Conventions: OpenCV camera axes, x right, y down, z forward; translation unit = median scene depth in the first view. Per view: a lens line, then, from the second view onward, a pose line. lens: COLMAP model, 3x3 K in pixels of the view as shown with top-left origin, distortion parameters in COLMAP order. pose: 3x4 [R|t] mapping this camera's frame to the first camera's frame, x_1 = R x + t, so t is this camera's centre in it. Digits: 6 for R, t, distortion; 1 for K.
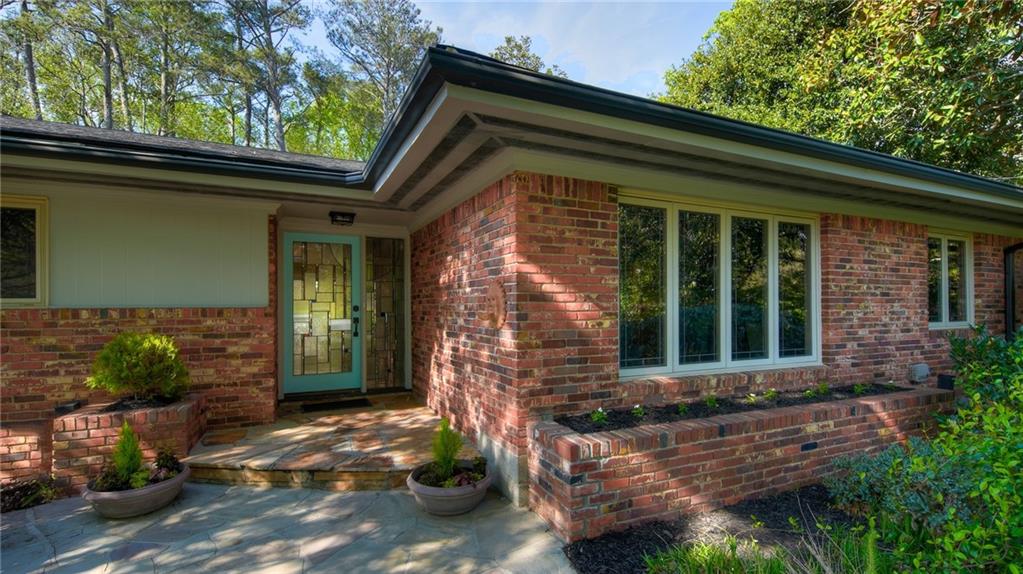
lens RADIAL K [[460.1, 0, 511.5], [0, 460.1, 293.6], [0, 0, 1]] dist [-0.001702, -0.000094]
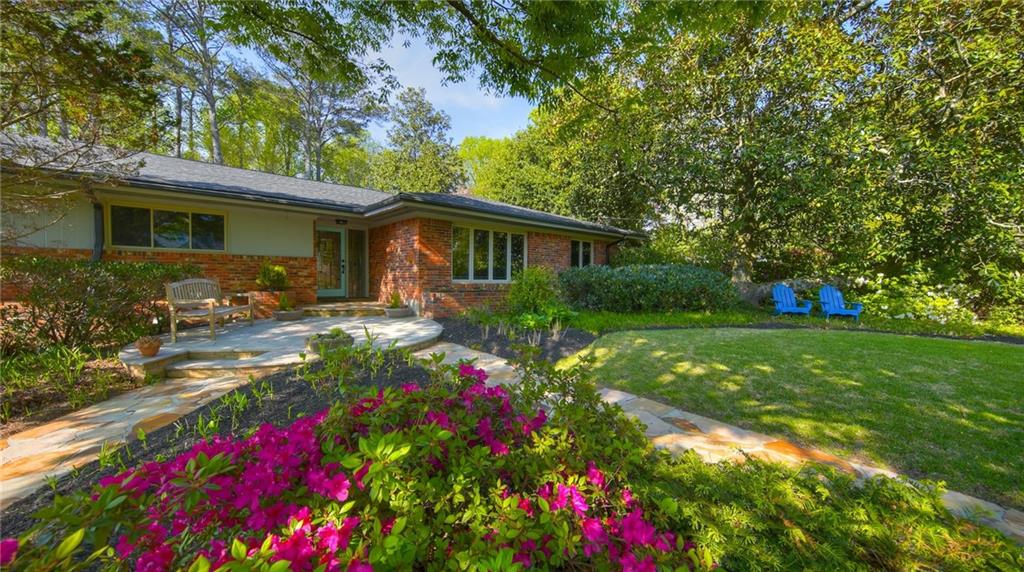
lens RADIAL K [[337.7, 0, 521.1], [0, 337.7, 283.5], [0, 0, 1]] dist [0.001558, 0.000011]
pose [[0.949340, 0.004636, 0.314216, -0.042237], [-0.020843, 0.998618, 0.048239, 0.065688], [-0.313558, -0.052345, 0.948125, -1.268553]]
